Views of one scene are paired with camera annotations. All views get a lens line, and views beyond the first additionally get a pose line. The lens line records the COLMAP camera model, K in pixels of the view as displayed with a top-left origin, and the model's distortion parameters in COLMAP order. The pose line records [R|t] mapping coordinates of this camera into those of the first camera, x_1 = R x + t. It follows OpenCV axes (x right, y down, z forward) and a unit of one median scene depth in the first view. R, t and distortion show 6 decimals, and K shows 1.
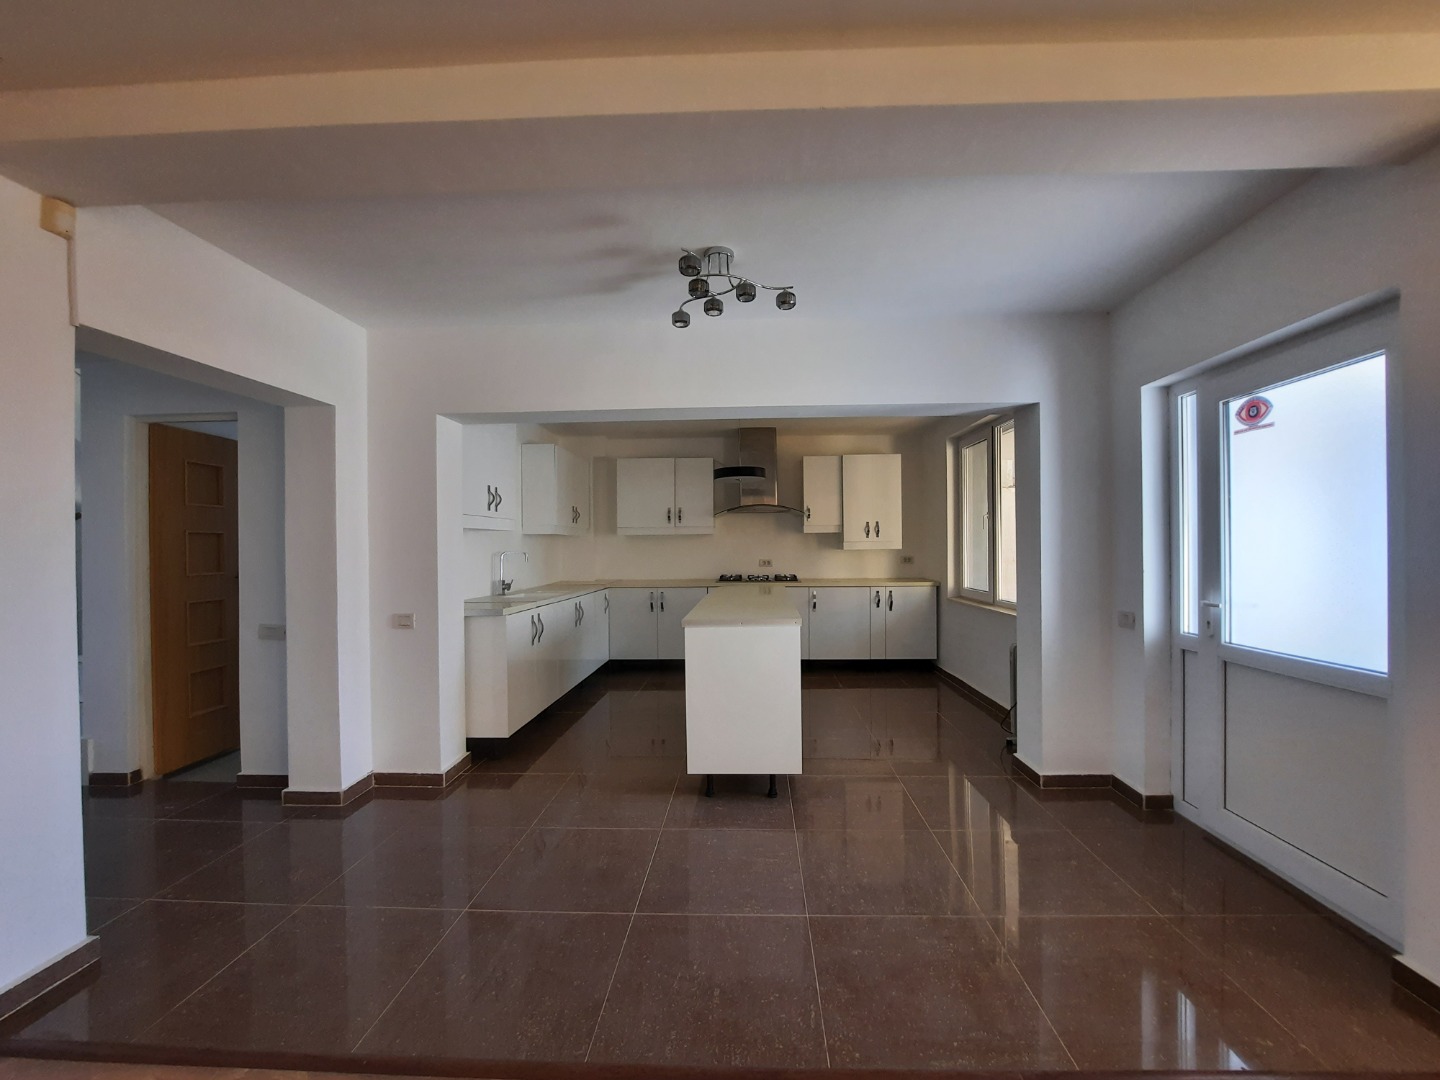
lens RADIAL K [[571.5, 0, 728.2], [0, 571.5, 548.8], [0, 0, 1]] dist [-0.021452, 0.000003]
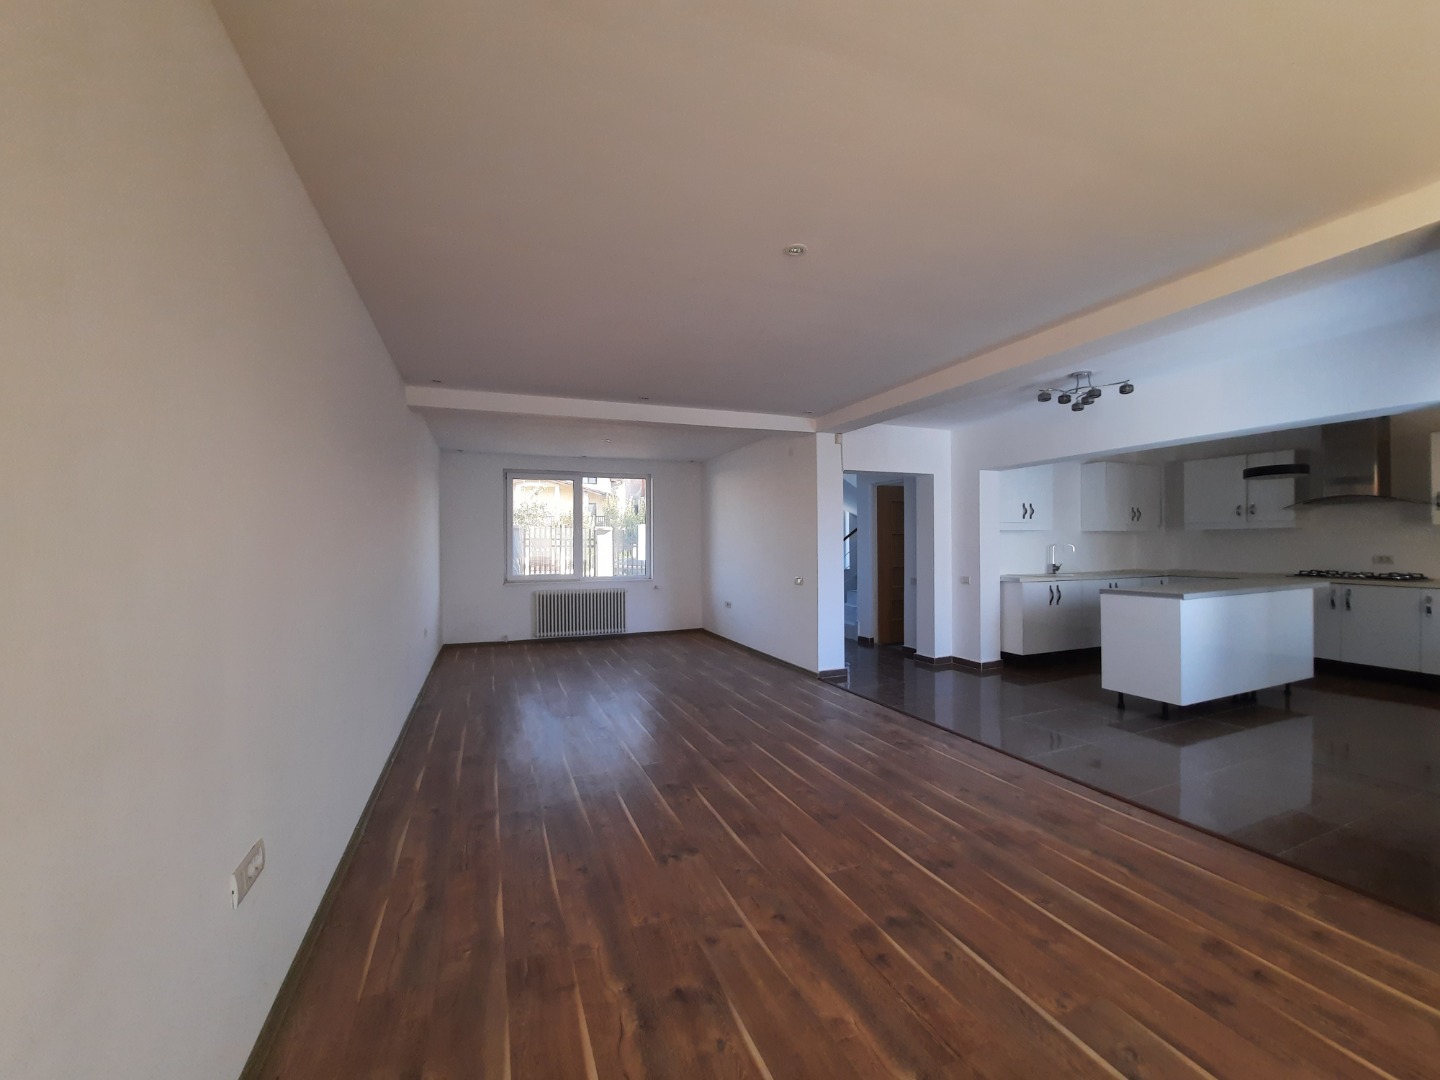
lens RADIAL K [[571.5, 0, 723.2], [0, 571.5, 542.5], [0, 0, 1]] dist [-0.021452, 0.000003]
pose [[0.409105, 0.003915, -0.912479, 0.782841], [0.000249, 0.999990, 0.004402, -0.008484], [0.912487, -0.002028, 0.409100, -0.494593]]
